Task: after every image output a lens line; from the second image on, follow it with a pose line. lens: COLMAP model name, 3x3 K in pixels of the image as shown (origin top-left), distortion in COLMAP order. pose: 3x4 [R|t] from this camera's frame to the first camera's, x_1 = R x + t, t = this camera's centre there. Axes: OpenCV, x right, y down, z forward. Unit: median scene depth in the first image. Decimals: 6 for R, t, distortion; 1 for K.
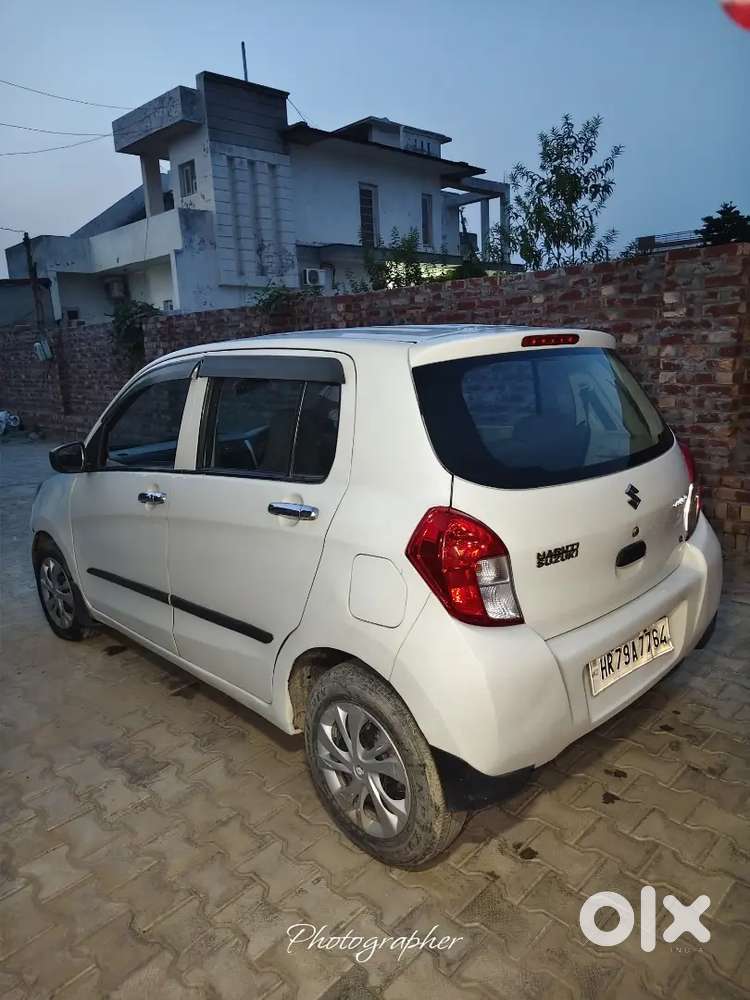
lens RADIAL K [[711.2, 0, 387.6], [0, 711.2, 491.0], [0, 0, 1]] dist [-0.001978, -0.005317]
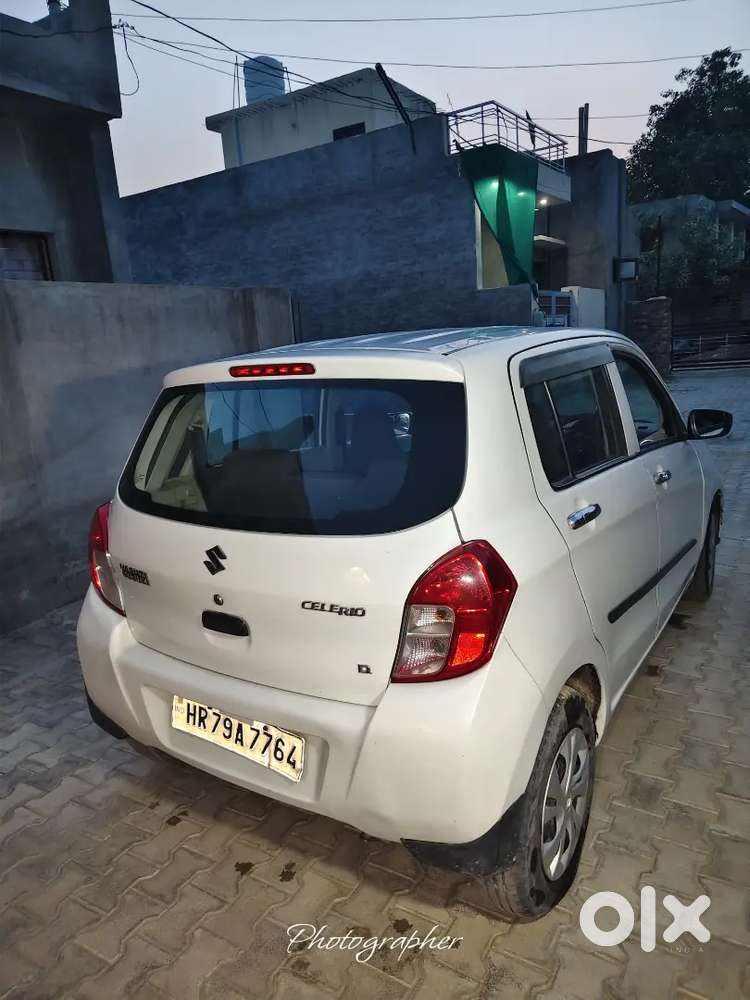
lens RADIAL K [[687.4, 0, 353.5], [0, 687.4, 506.1], [0, 0, 1]] dist [0.036577, -0.047301]
pose [[0.207525, 0.255328, -0.944320, 0.144024], [-0.131601, 0.963848, 0.231687, -0.033978], [0.969337, 0.076192, 0.233624, 0.119034]]
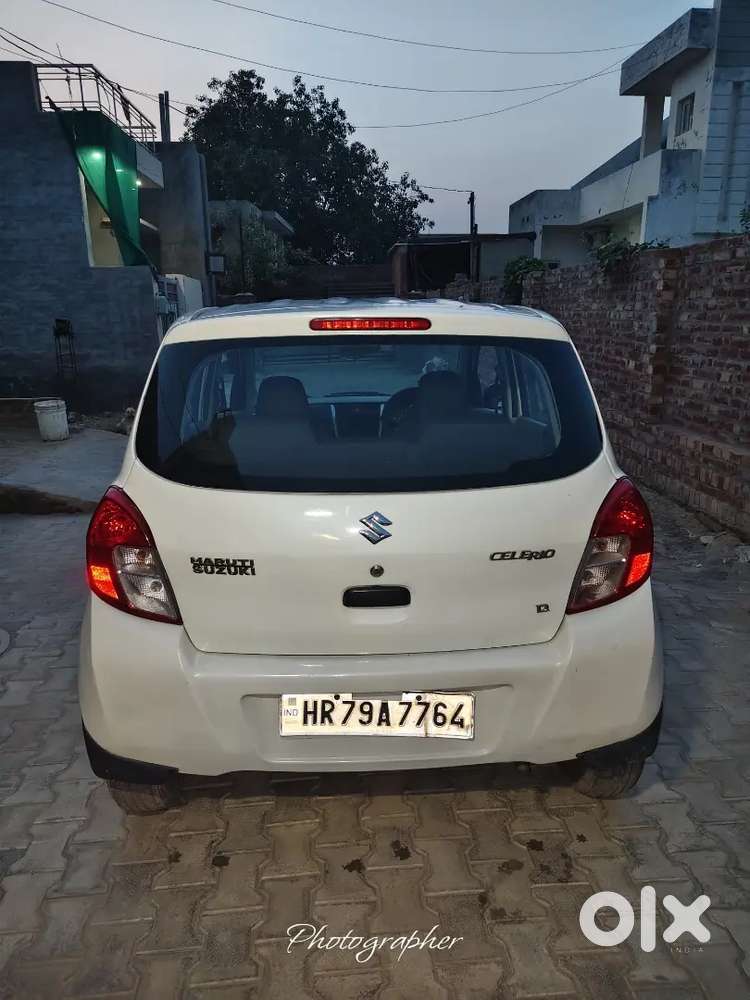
lens RADIAL K [[689.8, 0, 375.0], [0, 689.8, 500.0], [0, 0, 1]] dist [0.047160, -0.051550]
pose [[0.743799, 0.210685, -0.634330, 0.103027], [-0.156592, 0.977538, 0.141062, -0.016424], [0.649801, -0.005591, 0.760084, 0.050564]]
